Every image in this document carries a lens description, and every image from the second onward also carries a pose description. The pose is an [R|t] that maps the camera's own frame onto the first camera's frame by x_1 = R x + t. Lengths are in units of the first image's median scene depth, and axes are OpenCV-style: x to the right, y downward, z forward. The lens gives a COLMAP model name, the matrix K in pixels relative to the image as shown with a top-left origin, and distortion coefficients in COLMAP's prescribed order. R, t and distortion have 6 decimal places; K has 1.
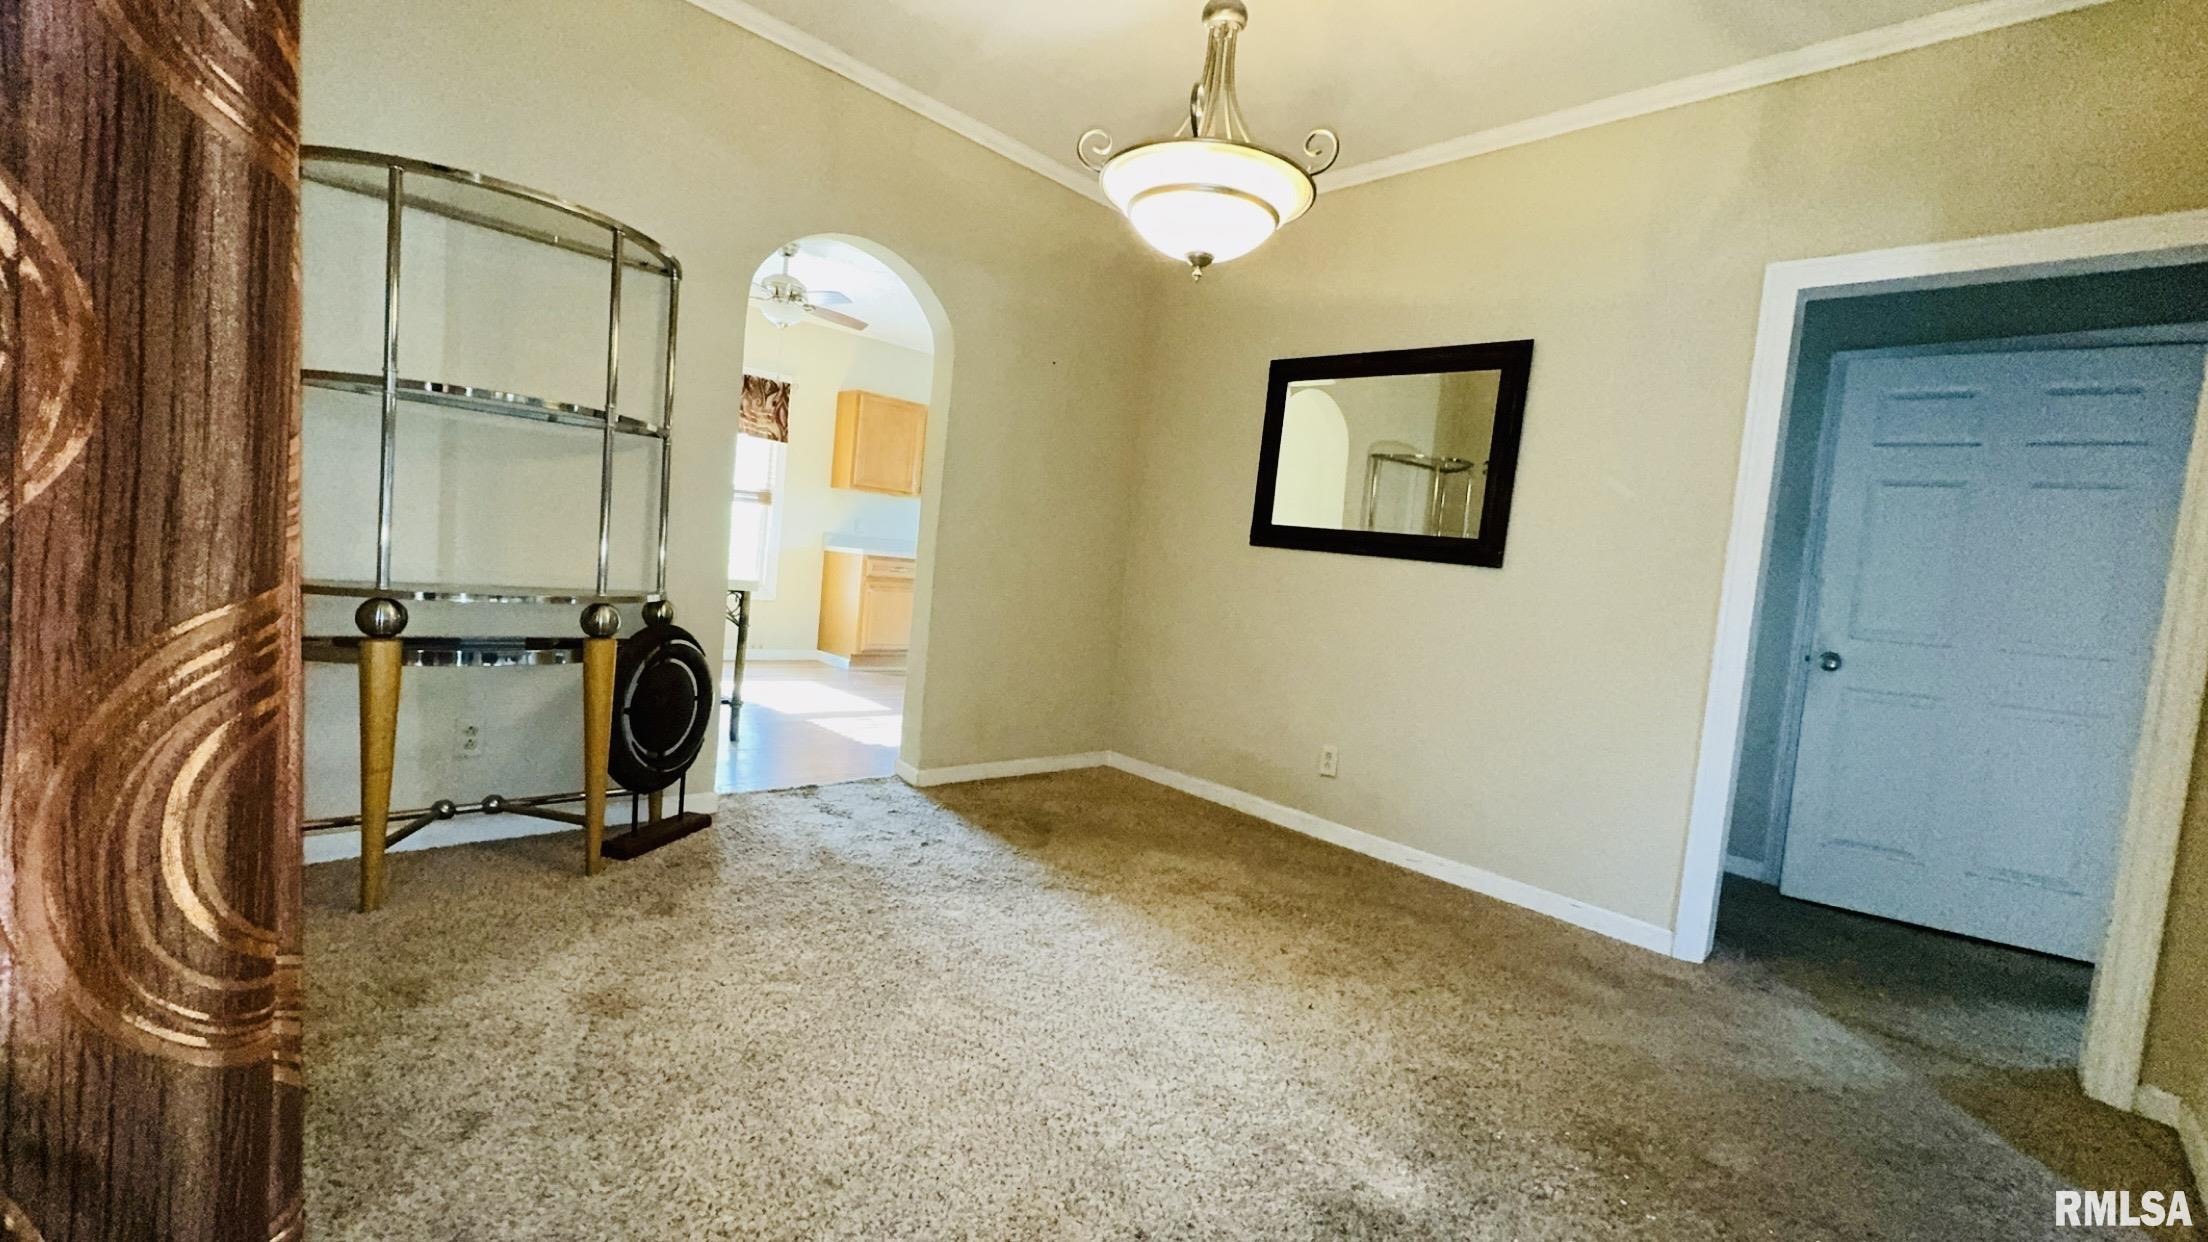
lens RADIAL K [[912.7, 0, 1104.0], [0, 912.7, 621.0], [0, 0, 1]] dist [-0.000427, -0.000173]
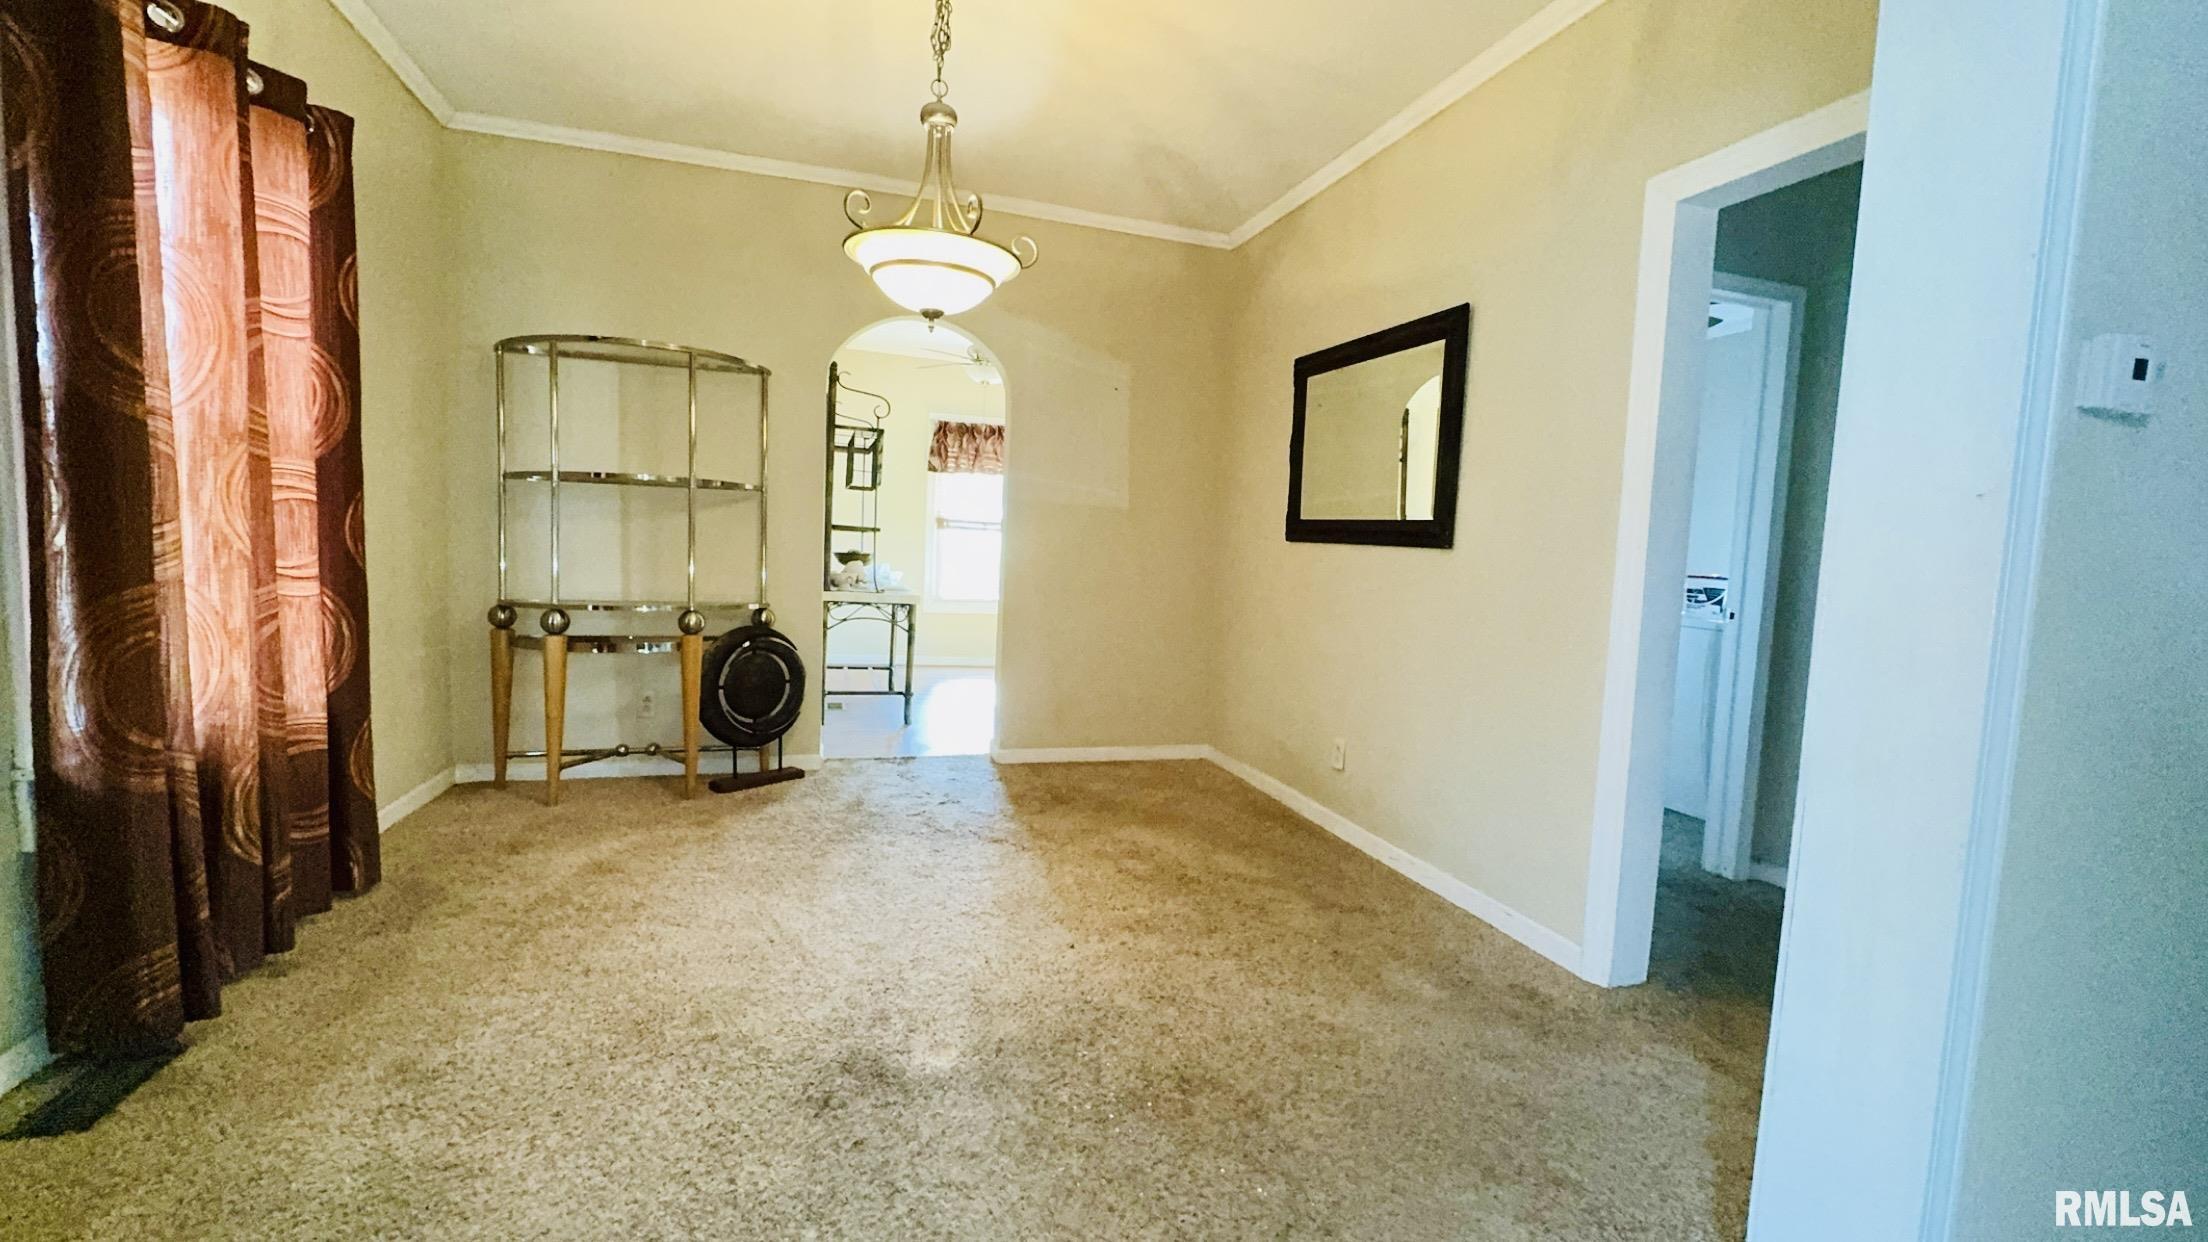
lens RADIAL K [[912.7, 0, 1104.0], [0, 912.7, 621.0], [0, 0, 1]] dist [-0.000427, -0.000173]
pose [[0.894796, -0.025035, -0.445774, 0.600231], [0.016081, 0.999586, -0.023859, 0.037229], [0.446186, 0.014180, 0.894828, 0.000900]]
